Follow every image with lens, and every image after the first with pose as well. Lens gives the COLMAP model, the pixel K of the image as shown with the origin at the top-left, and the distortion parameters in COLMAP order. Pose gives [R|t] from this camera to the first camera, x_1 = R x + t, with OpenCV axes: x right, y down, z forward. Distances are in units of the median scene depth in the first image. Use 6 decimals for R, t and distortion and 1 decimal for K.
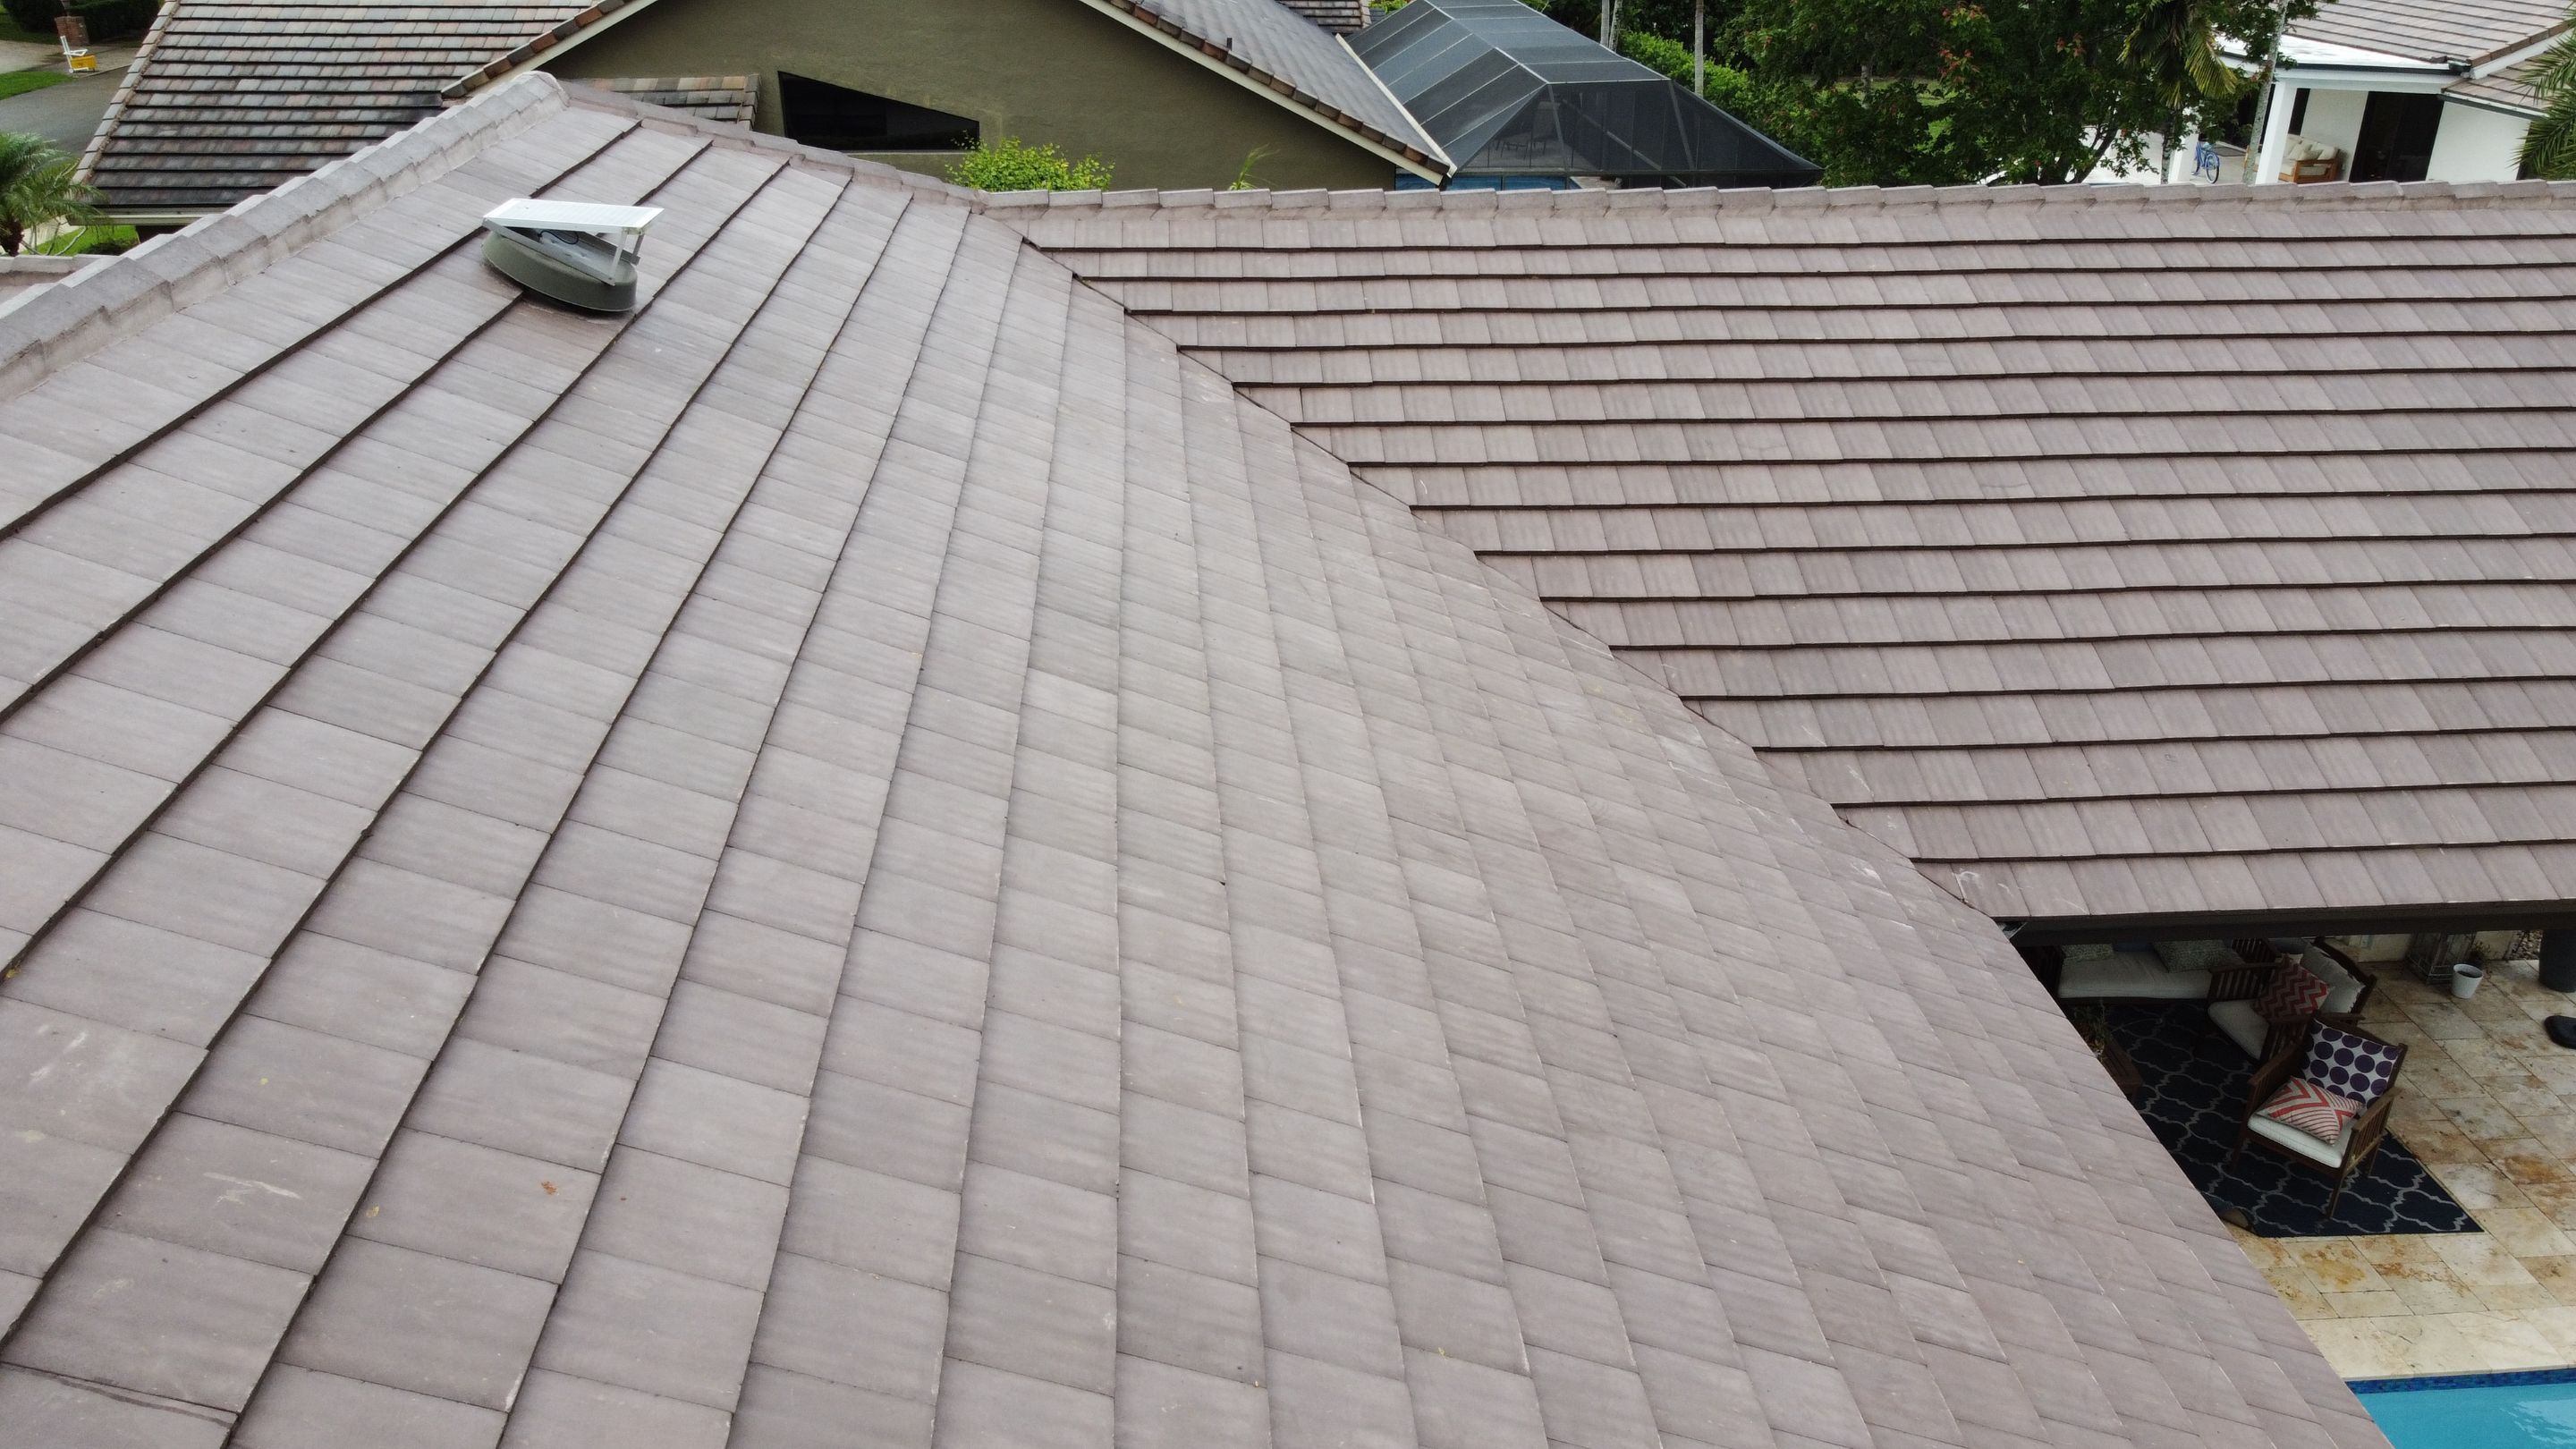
lens RADIAL K [[1937.6, 0, 1295.1], [0, 1937.6, 714.7], [0, 0, 1]] dist [0.005211, -0.002247]
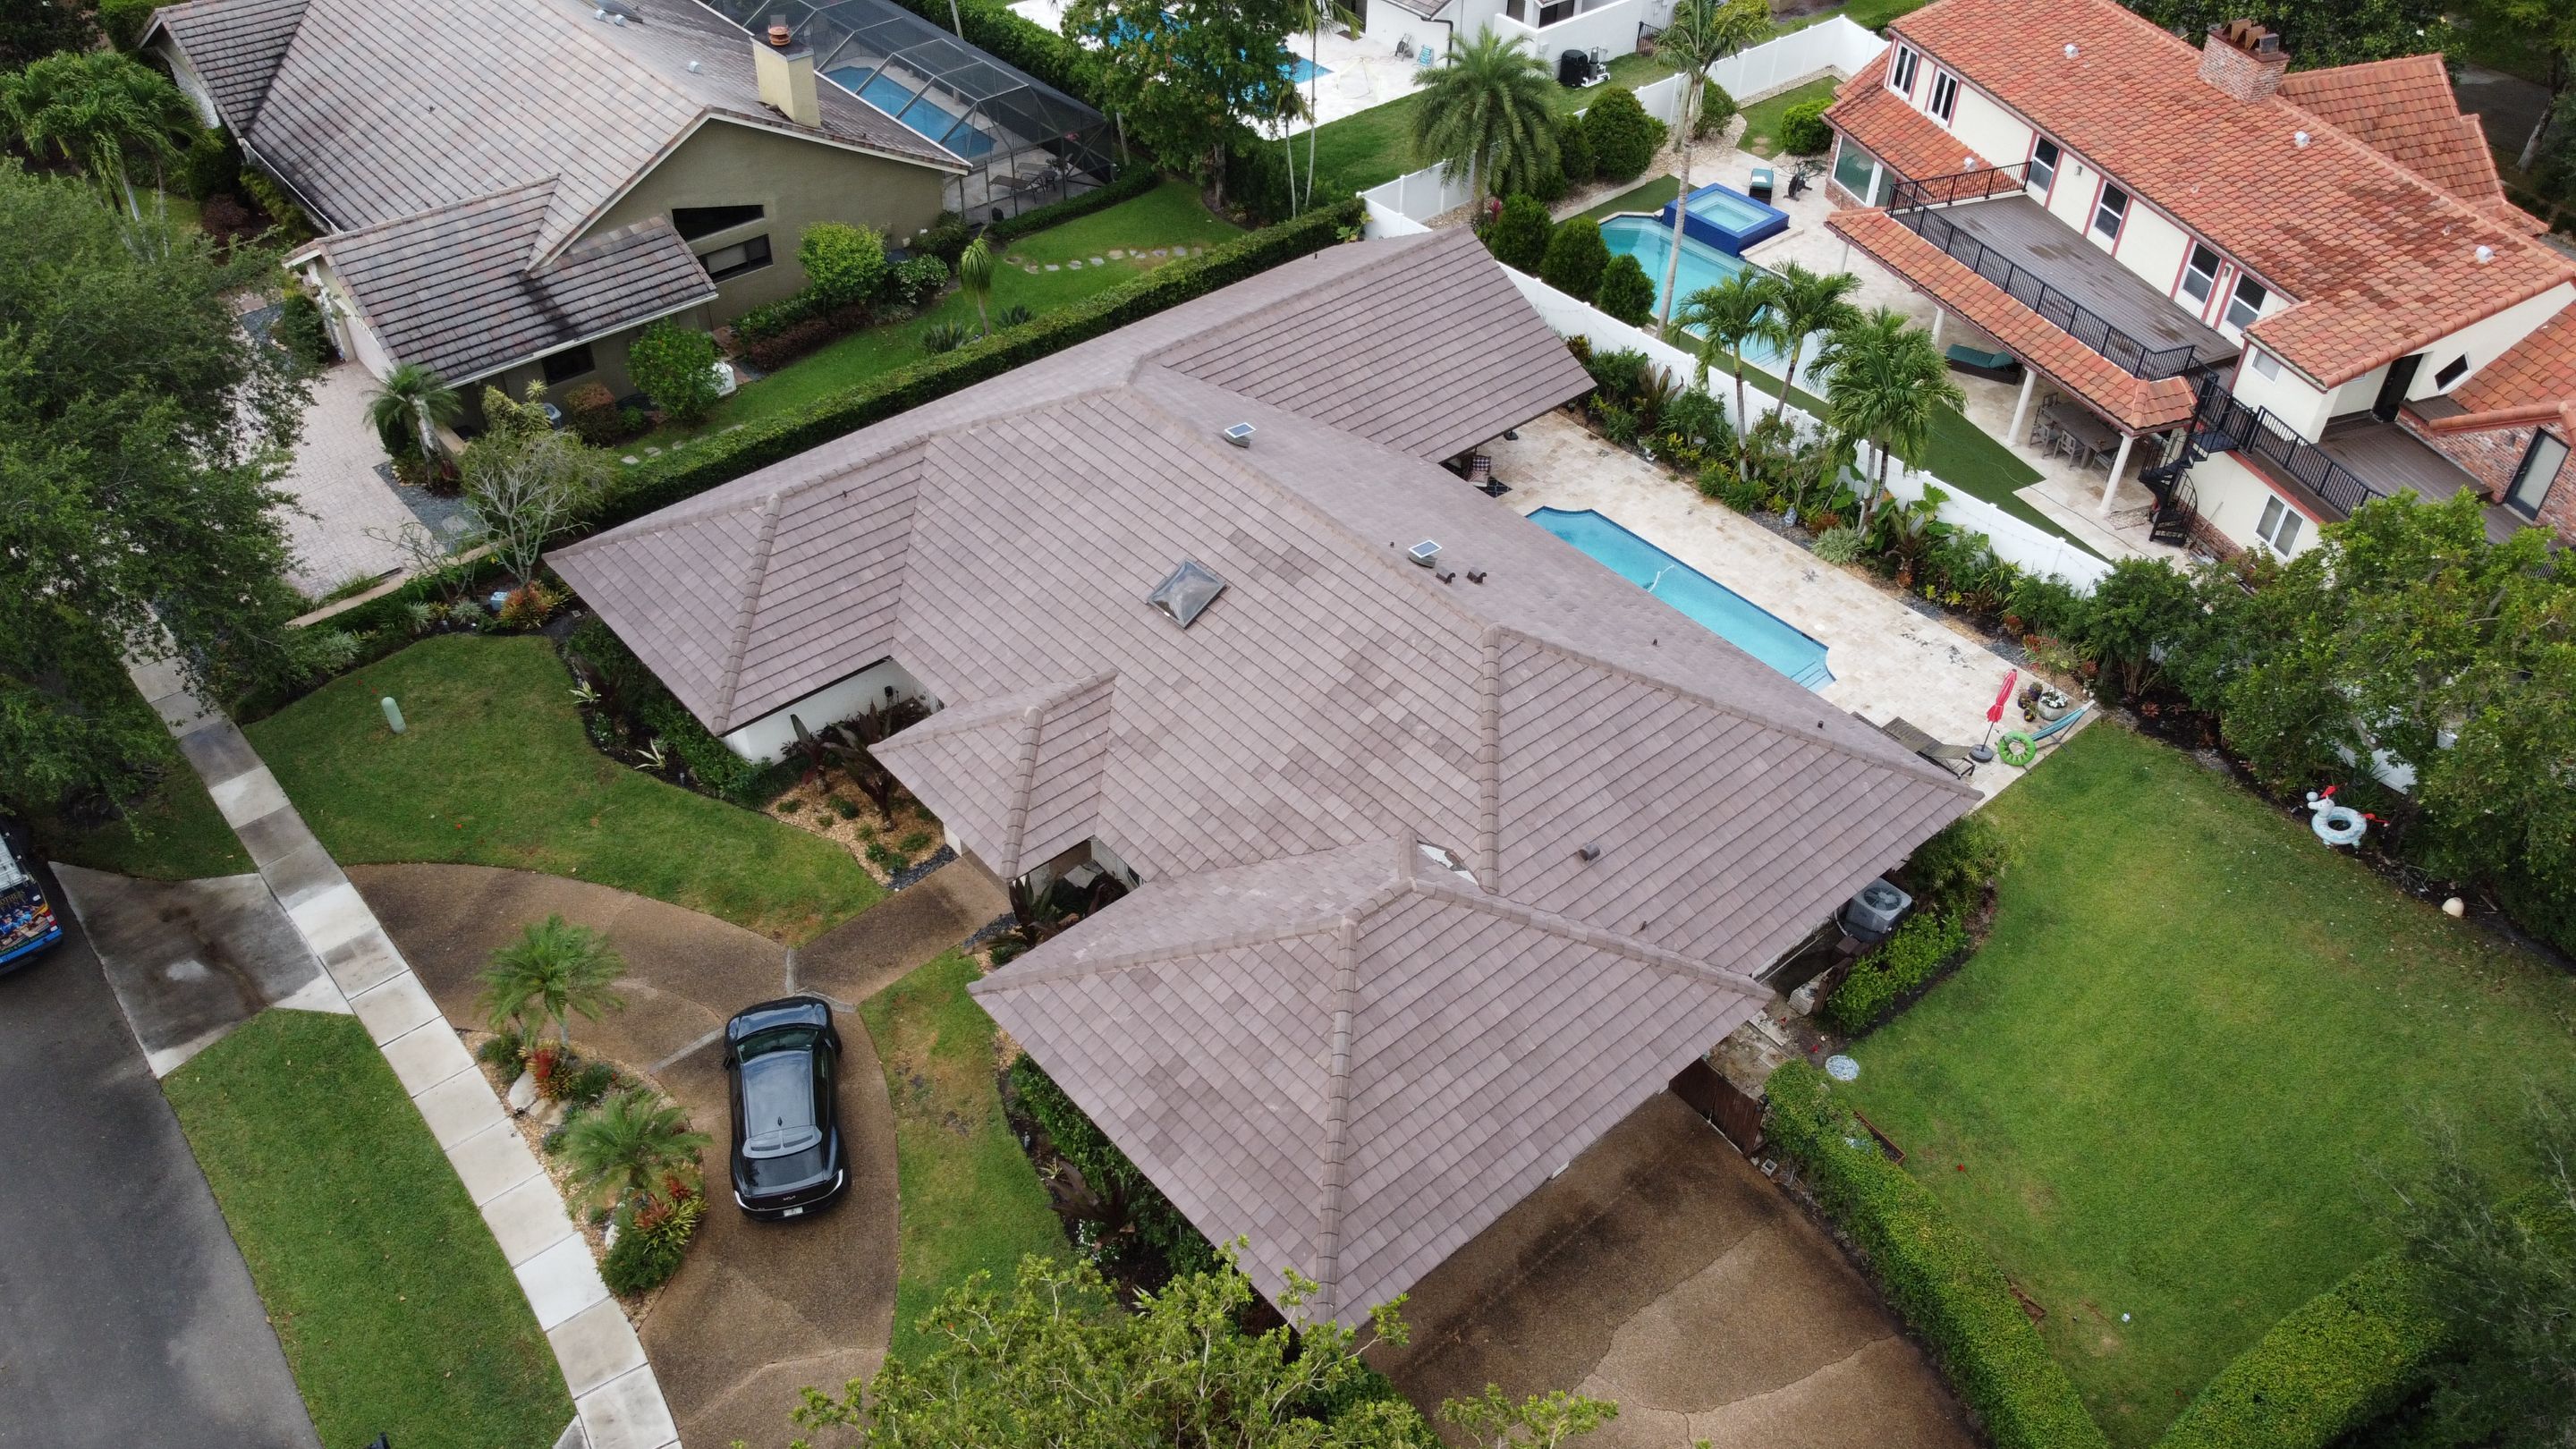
lens RADIAL K [[1947.4, 0, 1283.8], [0, 1947.4, 720.6], [0, 0, 1]] dist [0.009048, -0.012948]
pose [[0.803402, -0.379412, 0.458903, -0.888157], [0.240176, 0.911713, 0.333310, -0.375070], [-0.544849, -0.157565, 0.823597, -1.072347]]
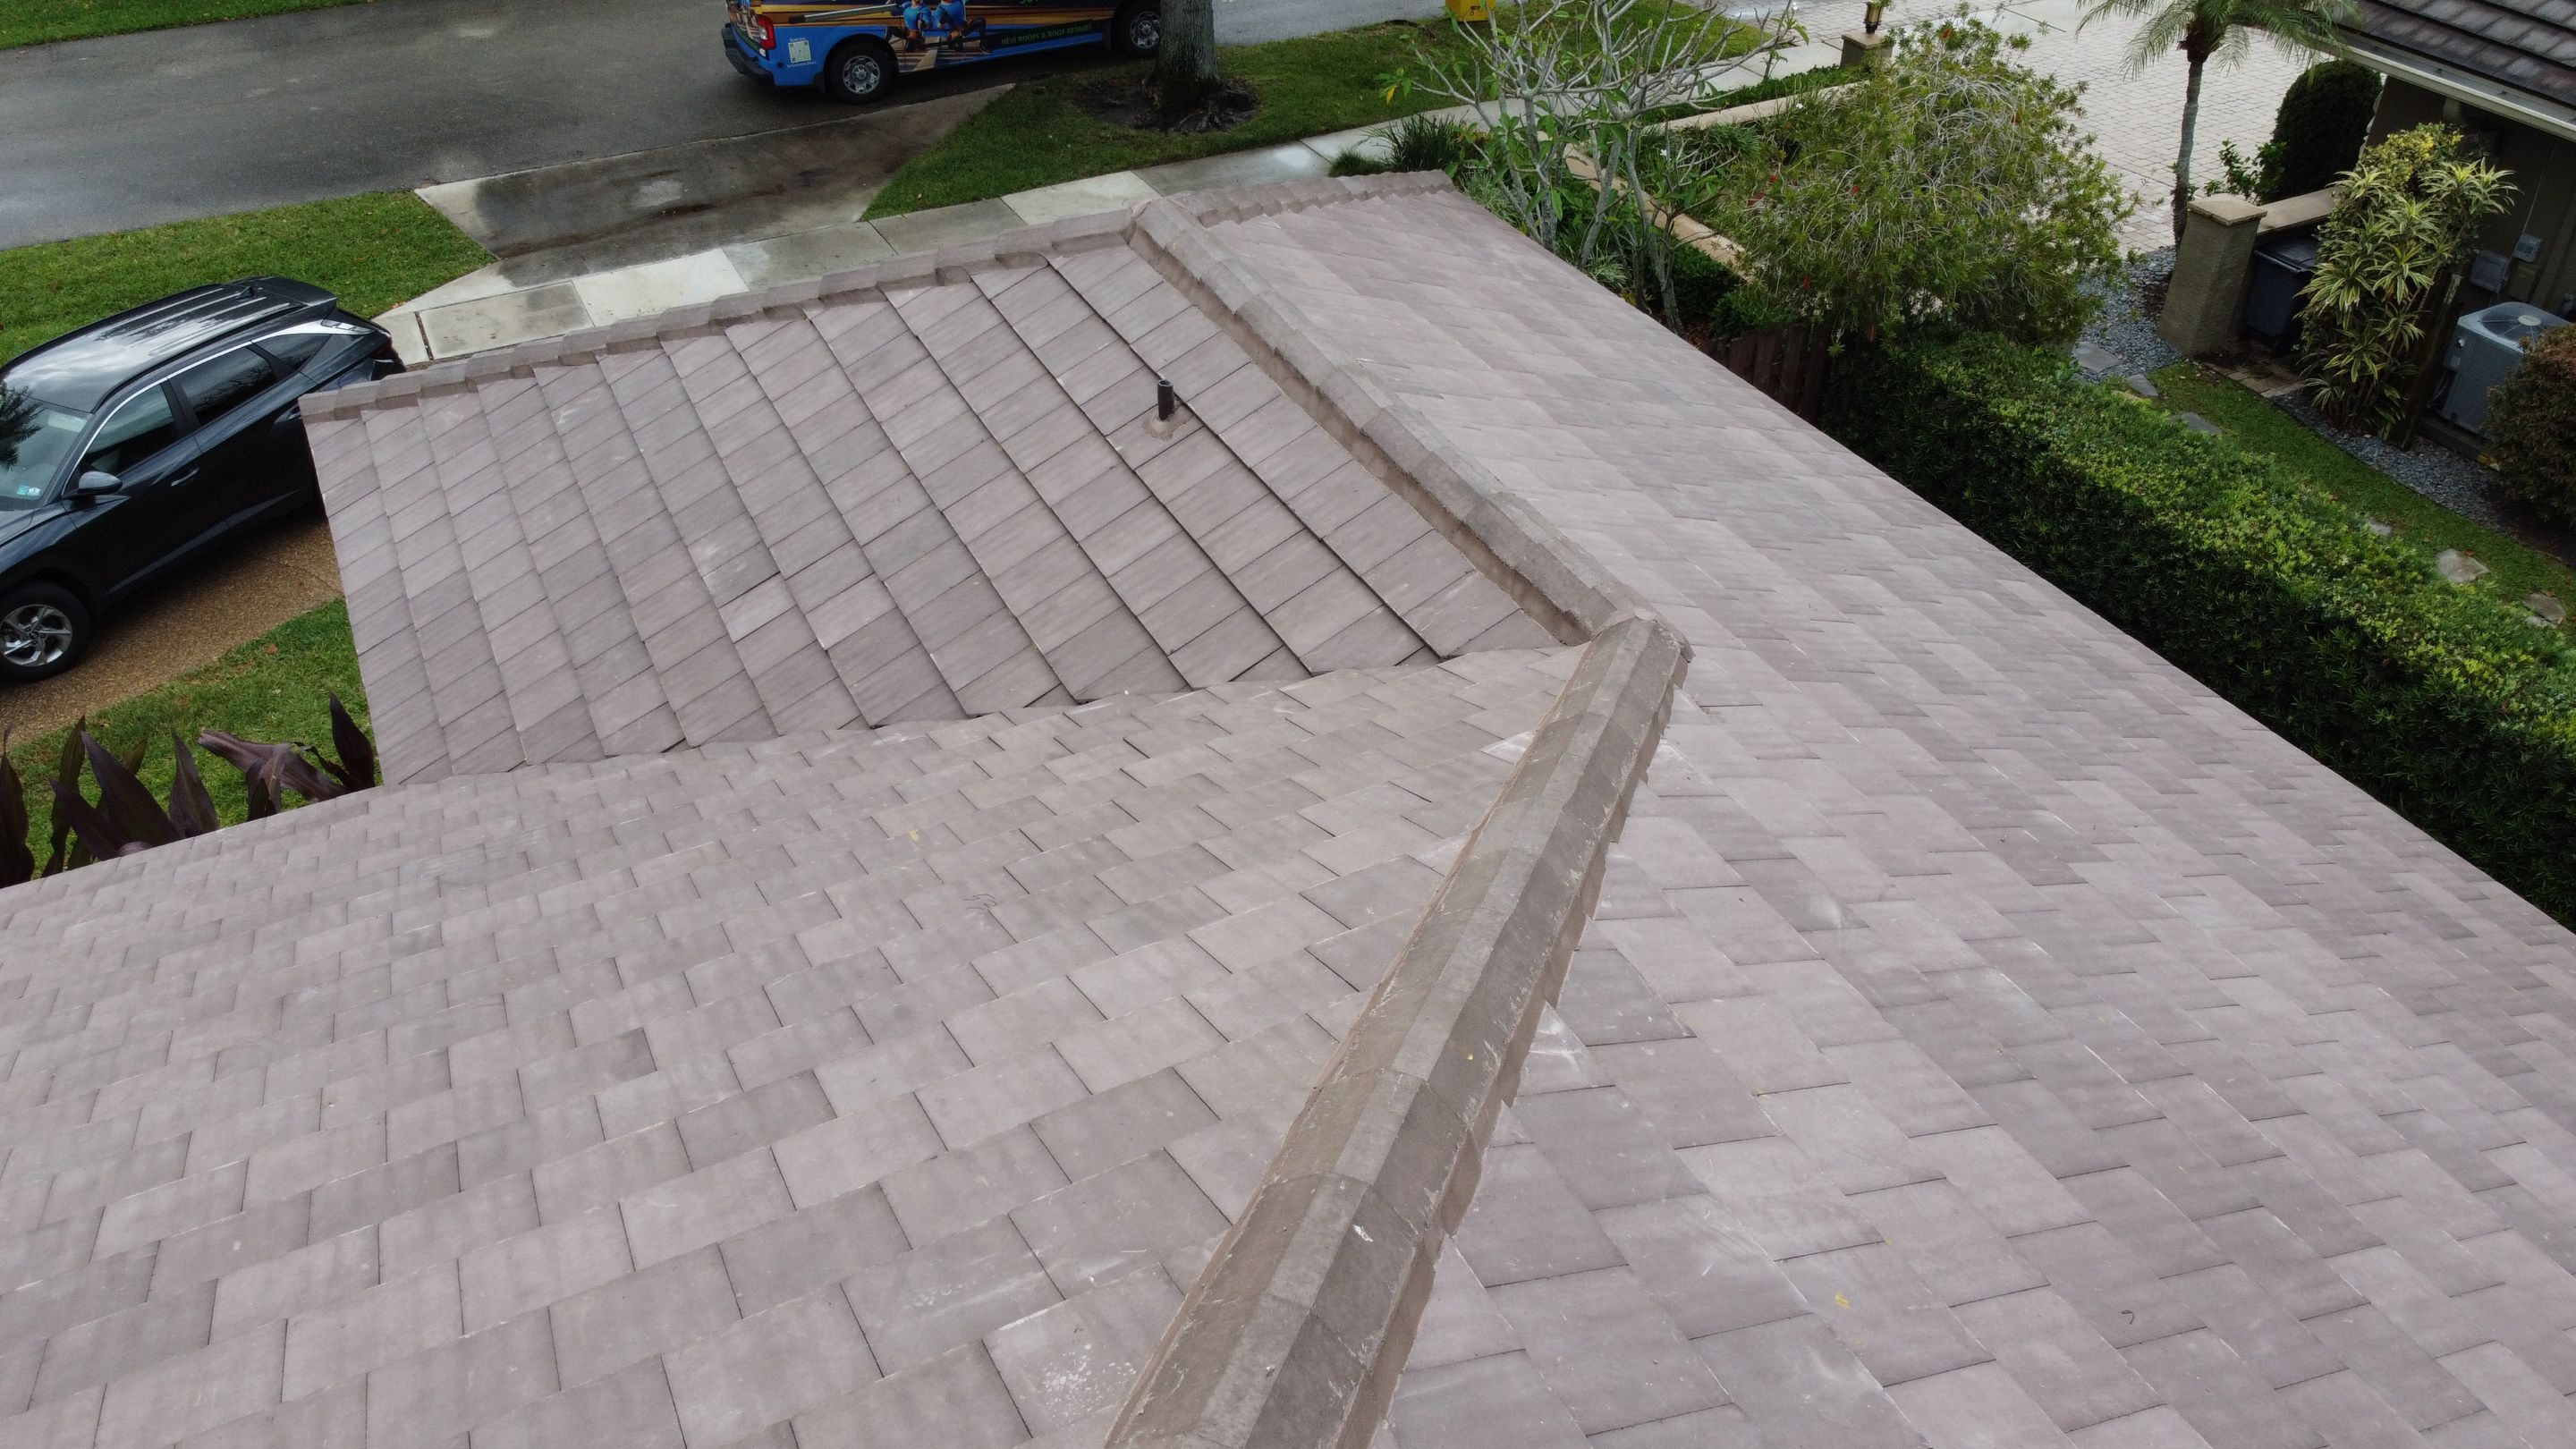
lens RADIAL K [[1947.4, 0, 1283.8], [0, 1947.4, 720.6], [0, 0, 1]] dist [0.009048, -0.012948]
pose [[0.377043, 0.556942, -0.740037, -0.108048], [-0.384847, 0.820973, 0.421777, -0.193217], [0.842456, 0.125772, 0.523880, 0.334074]]
